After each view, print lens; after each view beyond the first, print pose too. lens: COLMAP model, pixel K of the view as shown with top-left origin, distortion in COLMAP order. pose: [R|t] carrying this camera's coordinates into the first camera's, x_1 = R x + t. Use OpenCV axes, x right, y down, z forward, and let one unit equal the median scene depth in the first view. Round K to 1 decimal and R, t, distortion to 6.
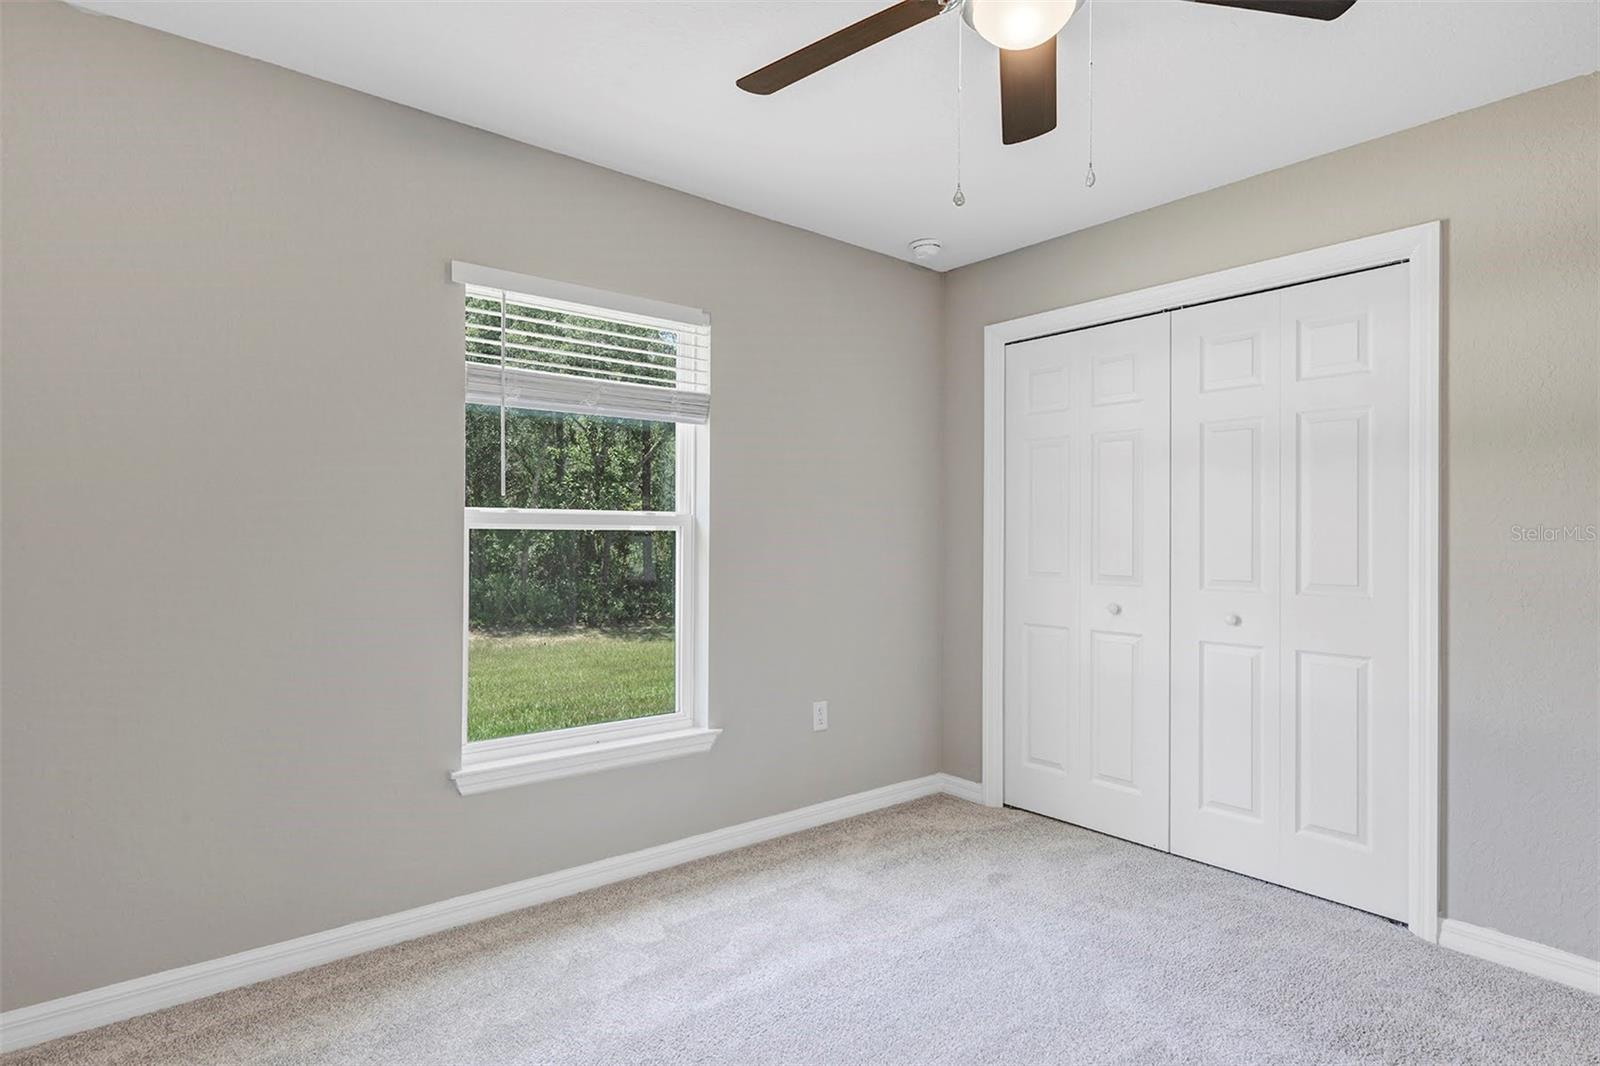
lens RADIAL K [[872.5, 0, 801.0], [0, 872.5, 543.5], [0, 0, 1]] dist [-0.004495, -0.002830]
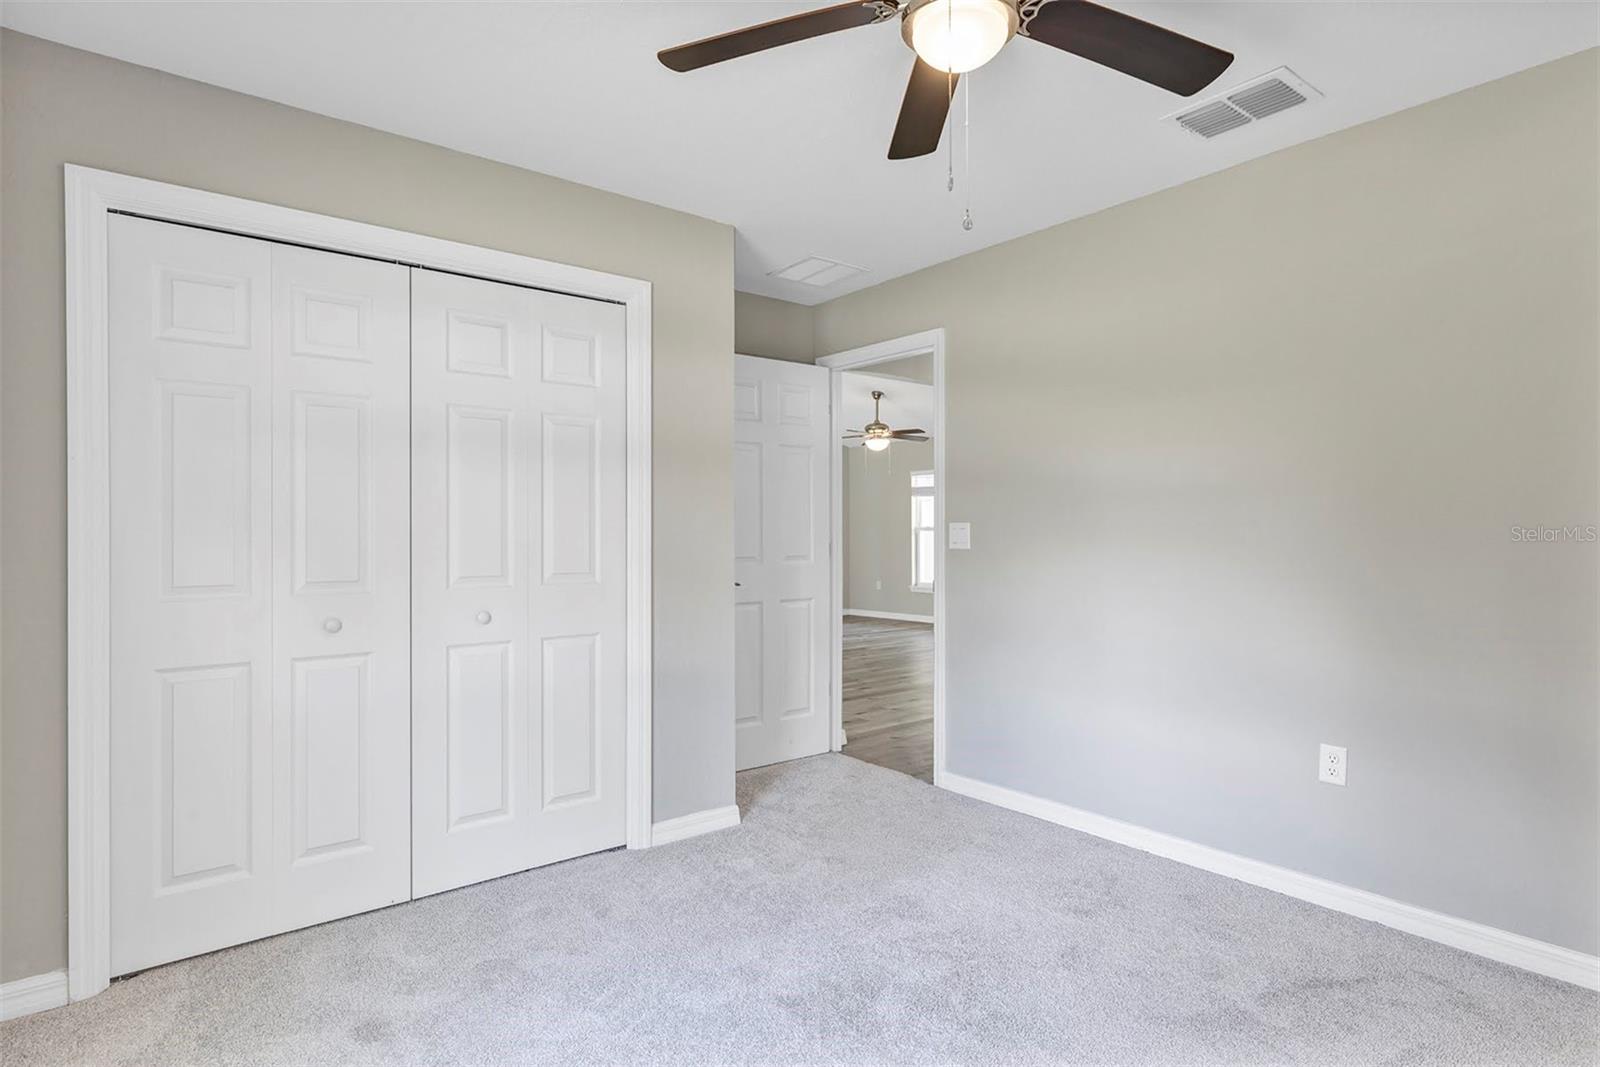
lens RADIAL K [[872.5, 0, 805.6], [0, 872.5, 526.7], [0, 0, 1]] dist [-0.004495, -0.002830]
pose [[-0.026512, -0.005176, 0.999635, -0.469639], [0.006637, 0.999964, 0.005354, -0.014166], [-0.999626, 0.006777, -0.026477, 0.679060]]
